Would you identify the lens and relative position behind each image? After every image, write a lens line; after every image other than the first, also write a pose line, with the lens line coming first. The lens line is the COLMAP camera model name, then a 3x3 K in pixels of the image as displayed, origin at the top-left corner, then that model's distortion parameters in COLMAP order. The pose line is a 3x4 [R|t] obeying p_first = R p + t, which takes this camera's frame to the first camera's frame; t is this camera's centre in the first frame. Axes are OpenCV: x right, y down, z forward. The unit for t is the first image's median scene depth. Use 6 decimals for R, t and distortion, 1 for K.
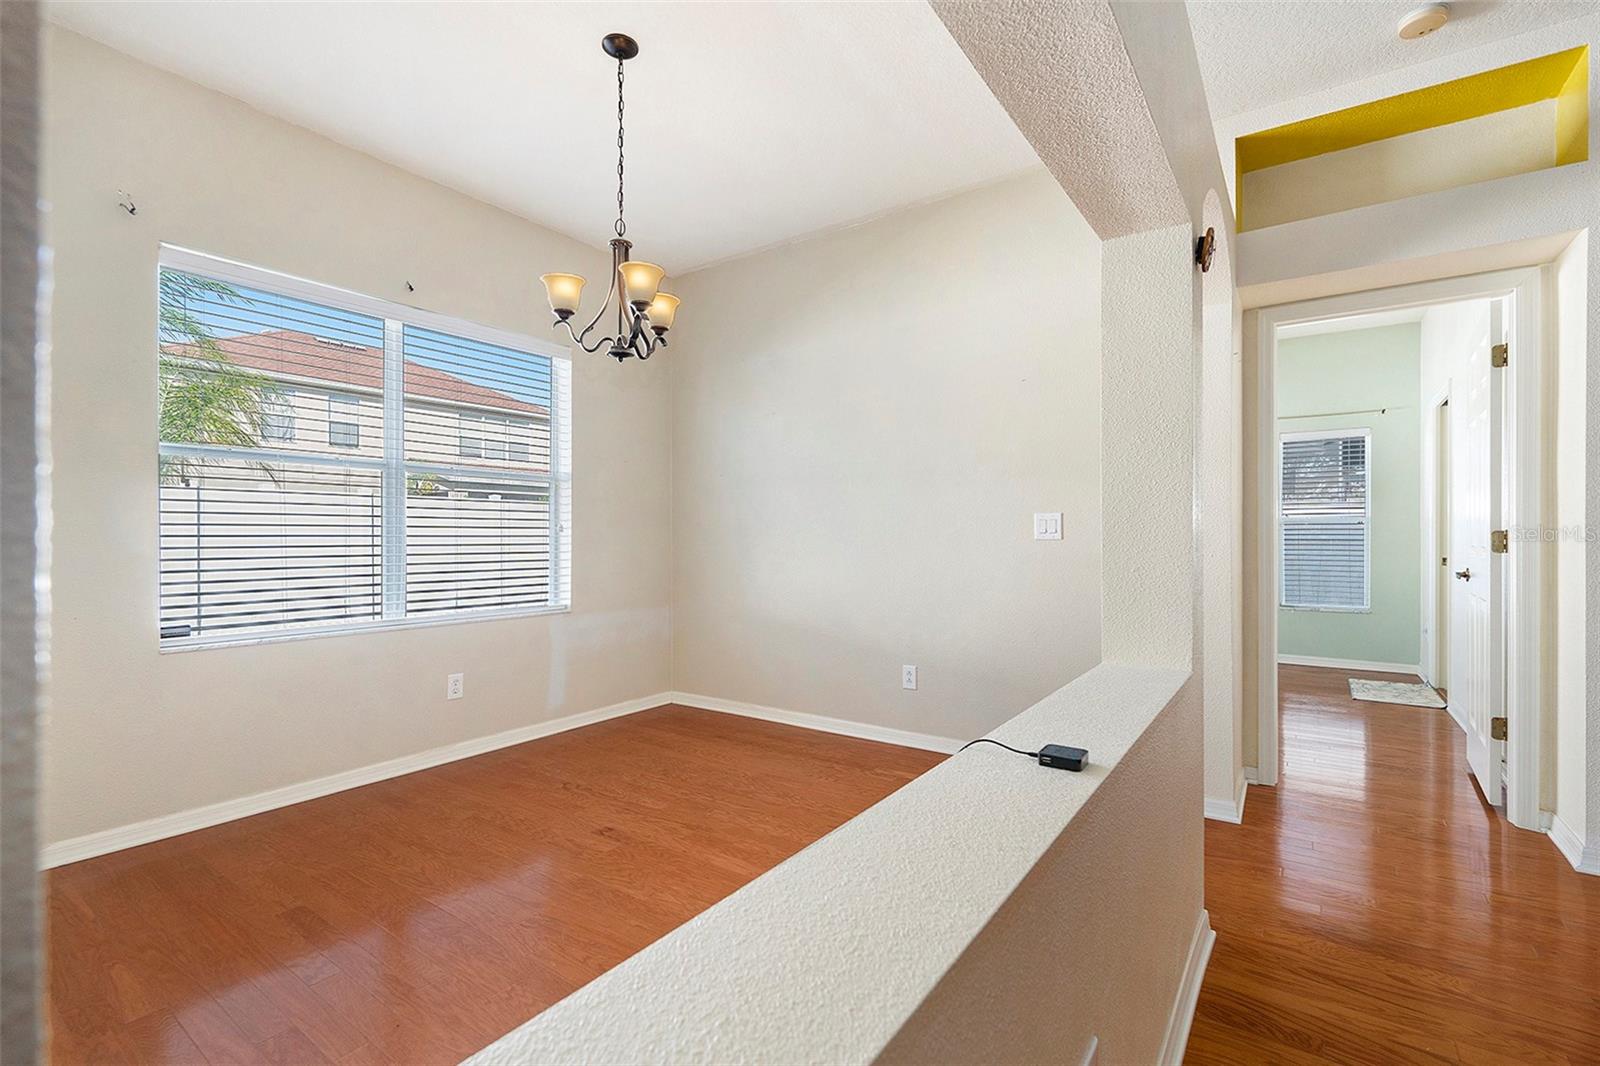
lens RADIAL K [[711.8, 0, 792.2], [0, 711.8, 538.1], [0, 0, 1]] dist [-0.002203, -0.000162]
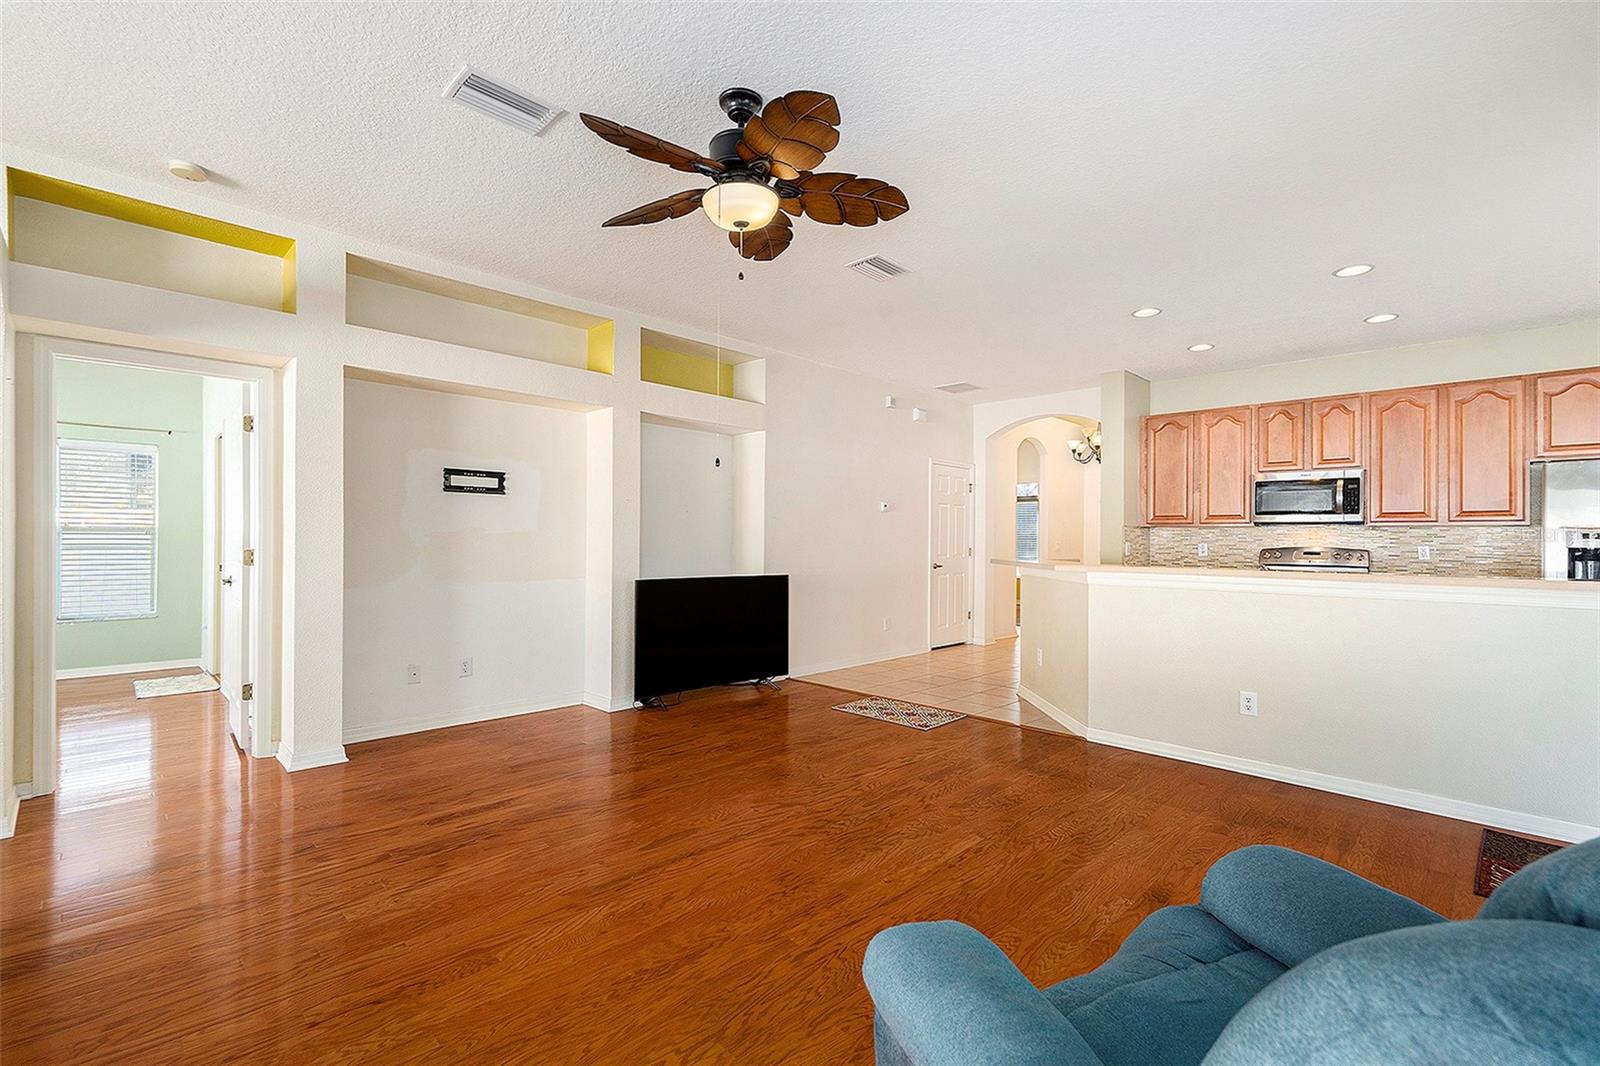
lens RADIAL K [[709.4, 0, 804.6], [0, 709.4, 540.0], [0, 0, 1]] dist [-0.001327, 0.000330]
pose [[0.154623, 0.000079, 0.987974, -0.187111], [-0.004124, 0.999991, 0.000565, -0.031524], [-0.987965, -0.004162, 0.154622, -0.263938]]
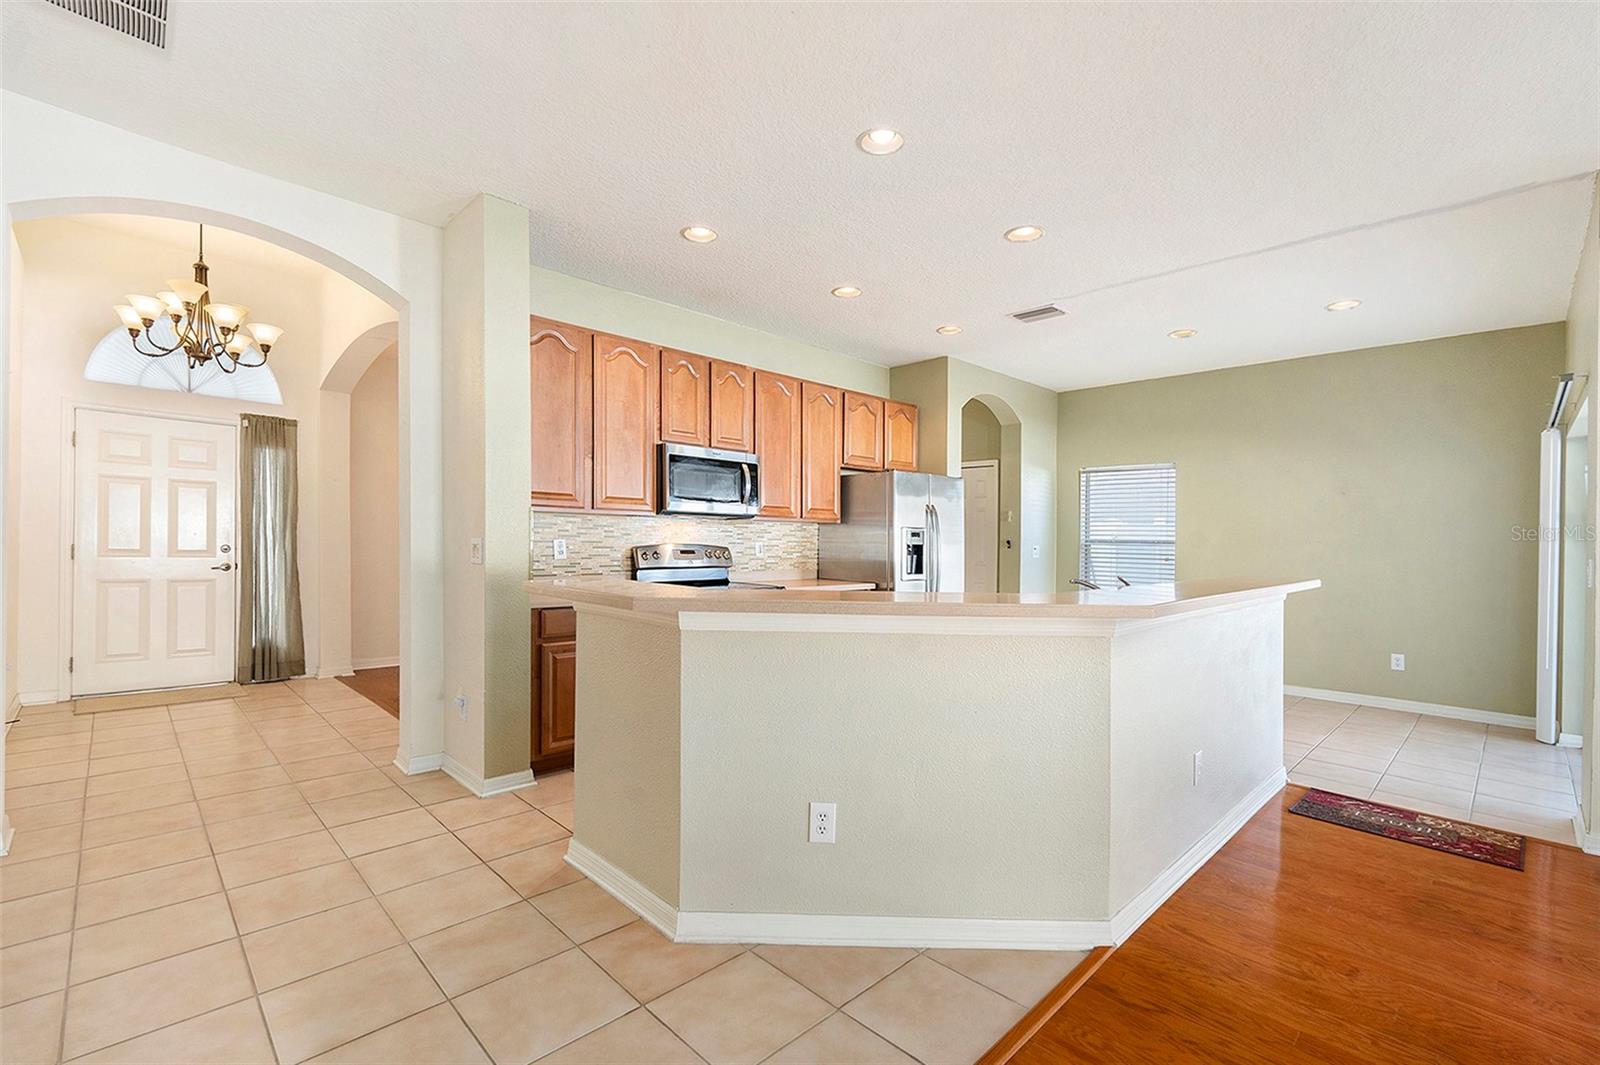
lens RADIAL K [[703.0, 0, 798.7], [0, 703.0, 541.4], [0, 0, 1]] dist [-0.003204, -0.000366]
pose [[-0.985390, -0.020698, 0.169048, 1.441479], [-0.018903, 0.999747, 0.012219, -0.045318], [-0.169258, 0.008845, -0.985532, 0.135050]]
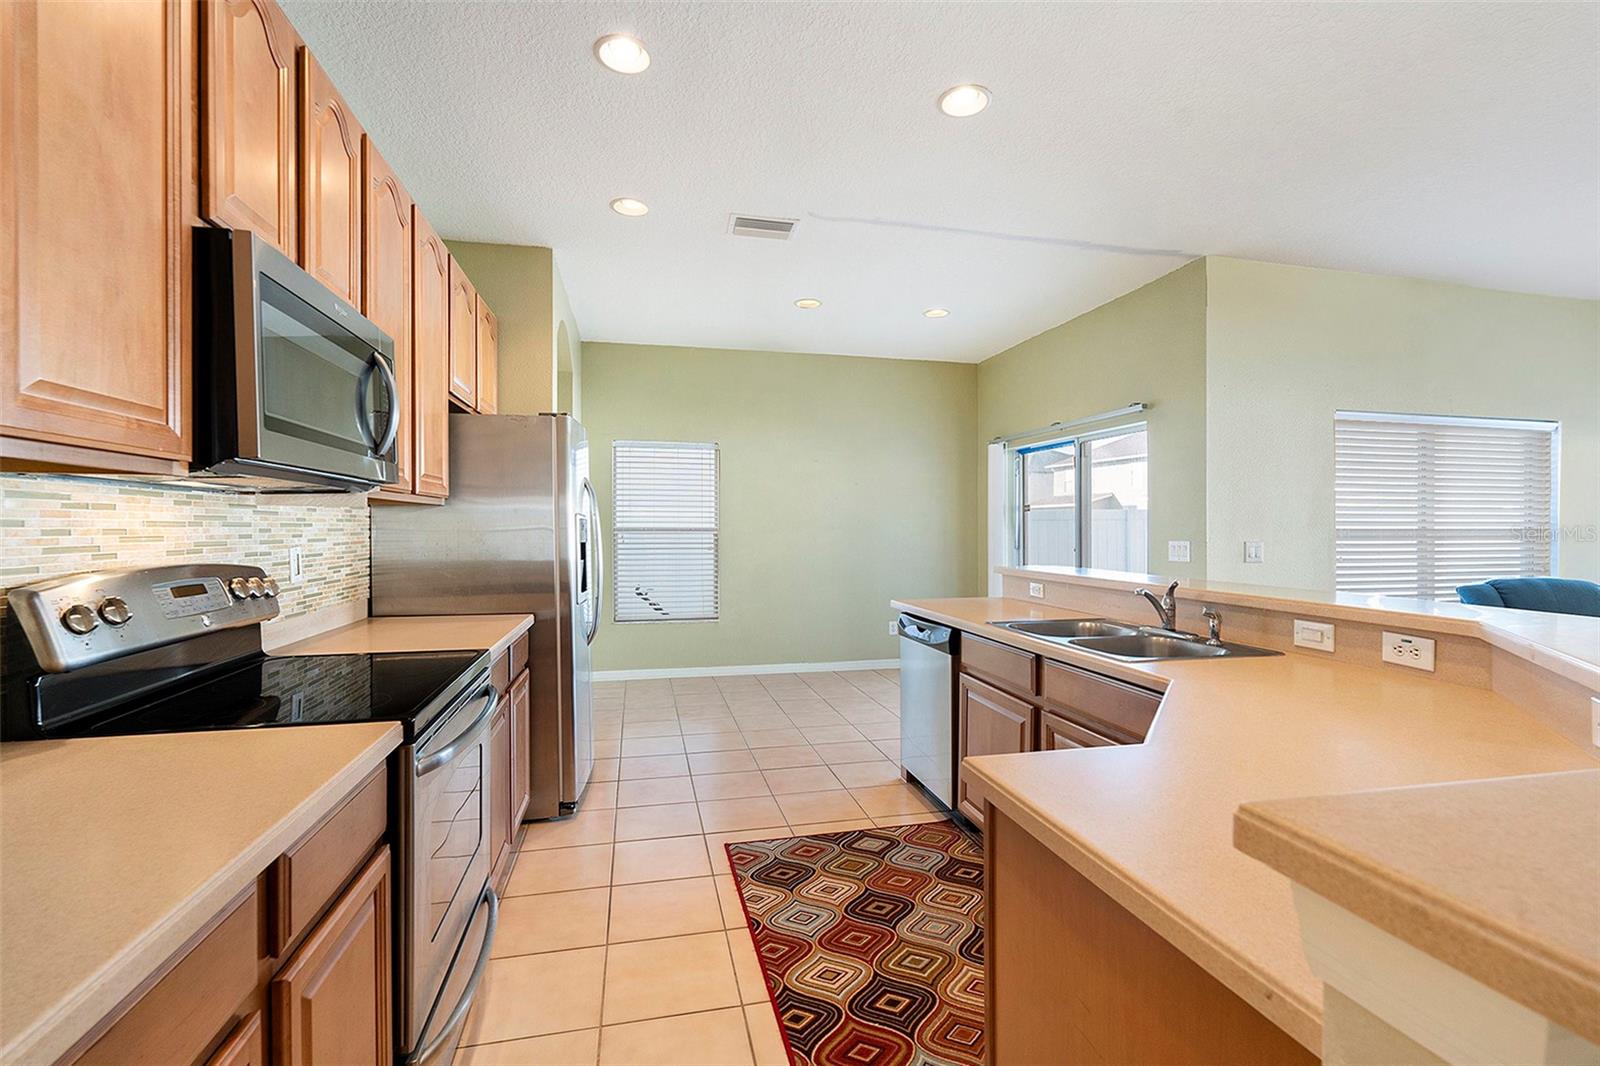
lens RADIAL K [[707.3, 0, 795.8], [0, 707.3, 539.0], [0, 0, 1]] dist [0.002309, 0.000626]
pose [[-0.660499, 0.008870, -0.750774, 2.034469], [-0.007088, 0.999812, 0.018048, -0.048129], [0.750793, 0.017242, -0.660312, -0.669881]]
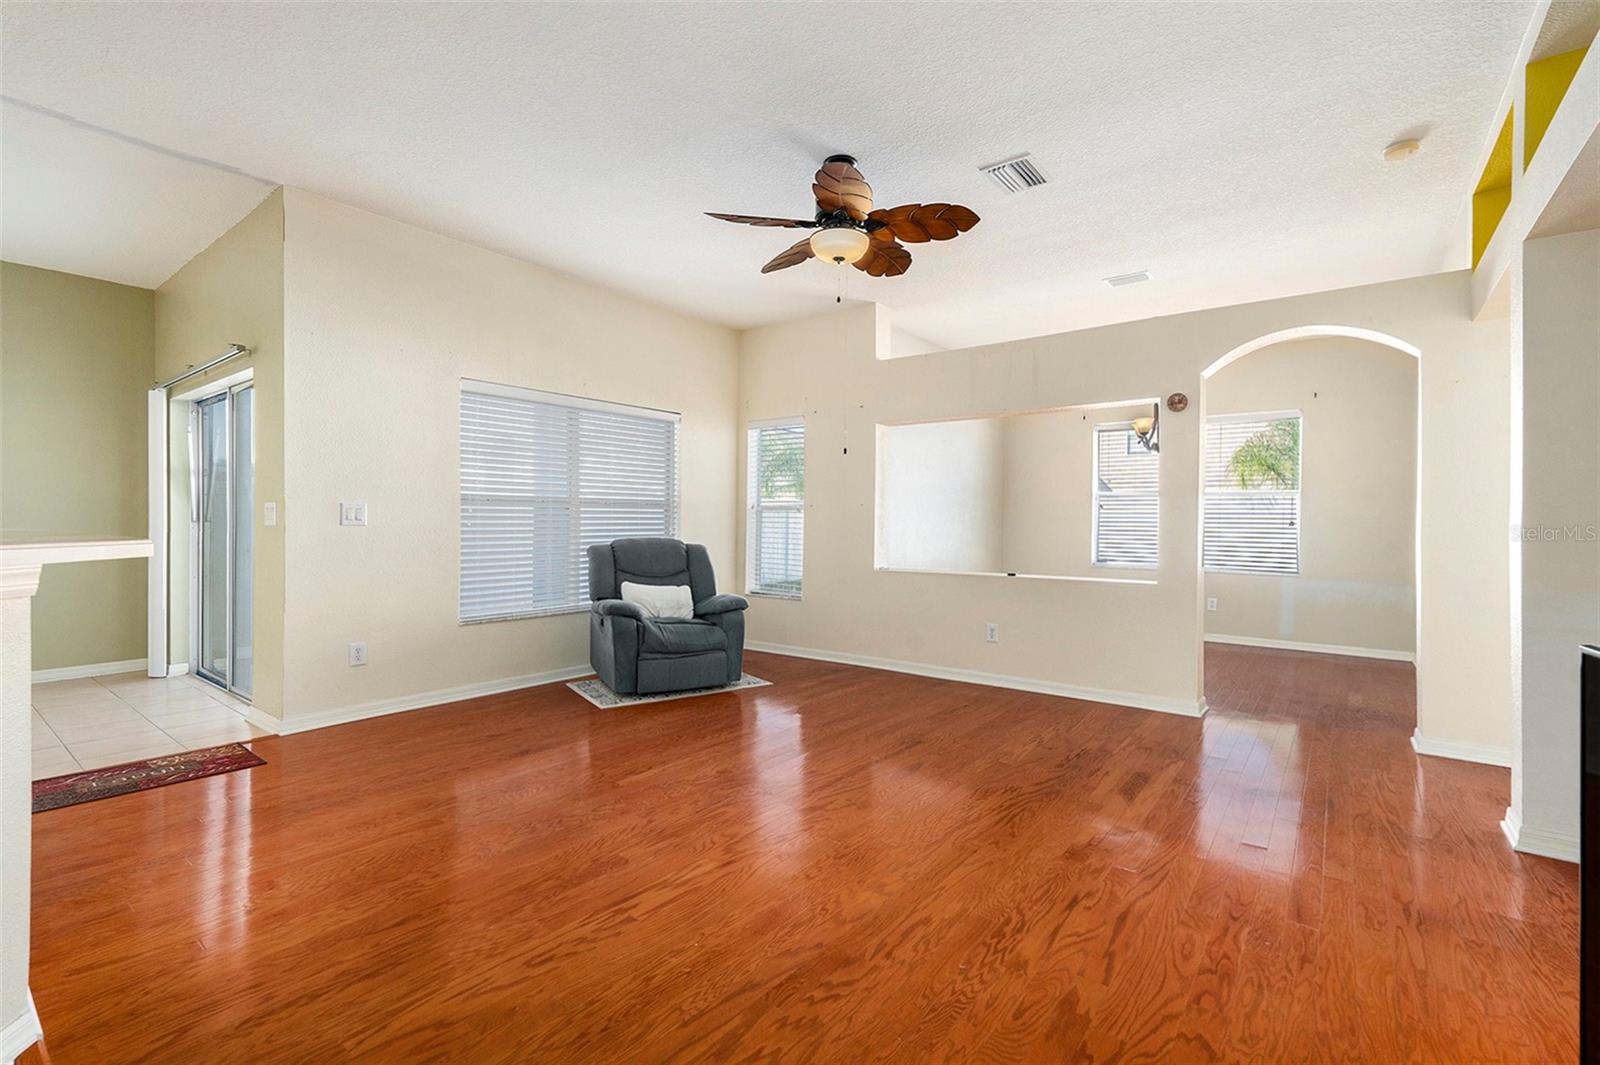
lens RADIAL K [[702.7, 0, 797.0], [0, 702.7, 525.9], [0, 0, 1]] dist [0.001962, 0.000037]
pose [[-0.041092, -0.002681, -0.999152, 1.699859], [-0.010612, 0.999941, -0.002247, 0.009141], [0.999099, 0.010511, -0.041118, -0.072356]]
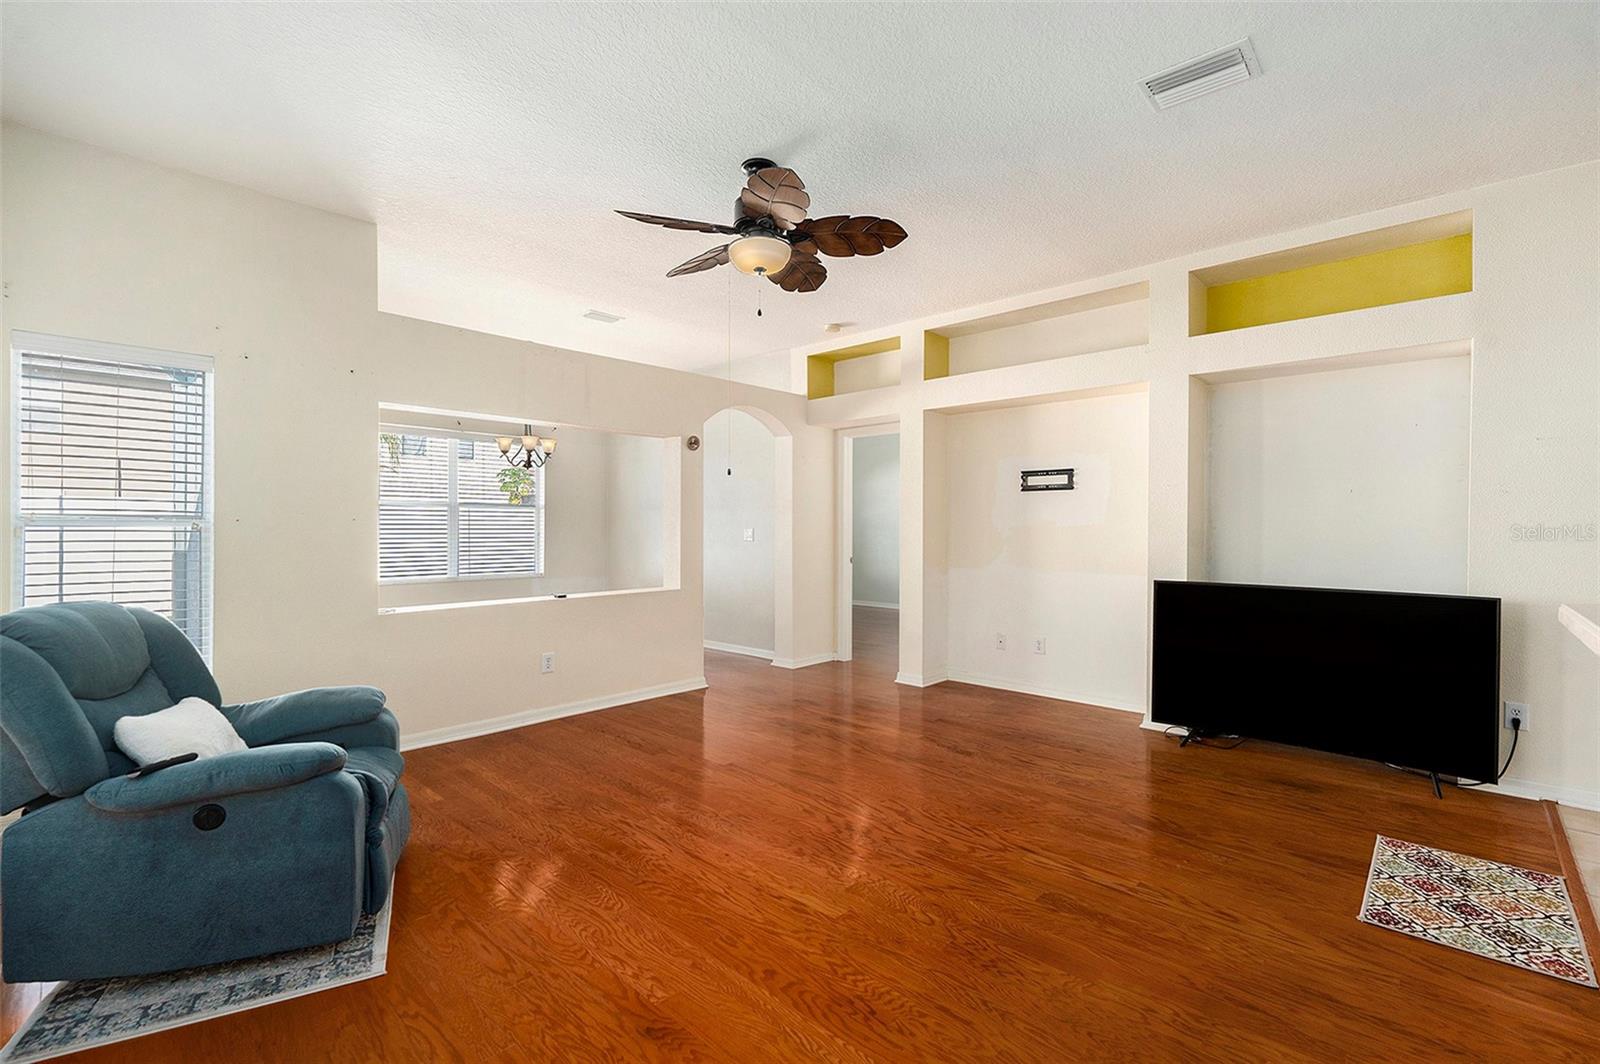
lens RADIAL K [[707.3, 0, 795.8], [0, 707.3, 538.0], [0, 0, 1]] dist [0.002309, 0.000626]
pose [[0.990993, 0.004803, -0.133829, 0.813731], [-0.003603, 0.999951, 0.009208, -0.029025], [0.133867, -0.008643, 0.990962, -1.054207]]
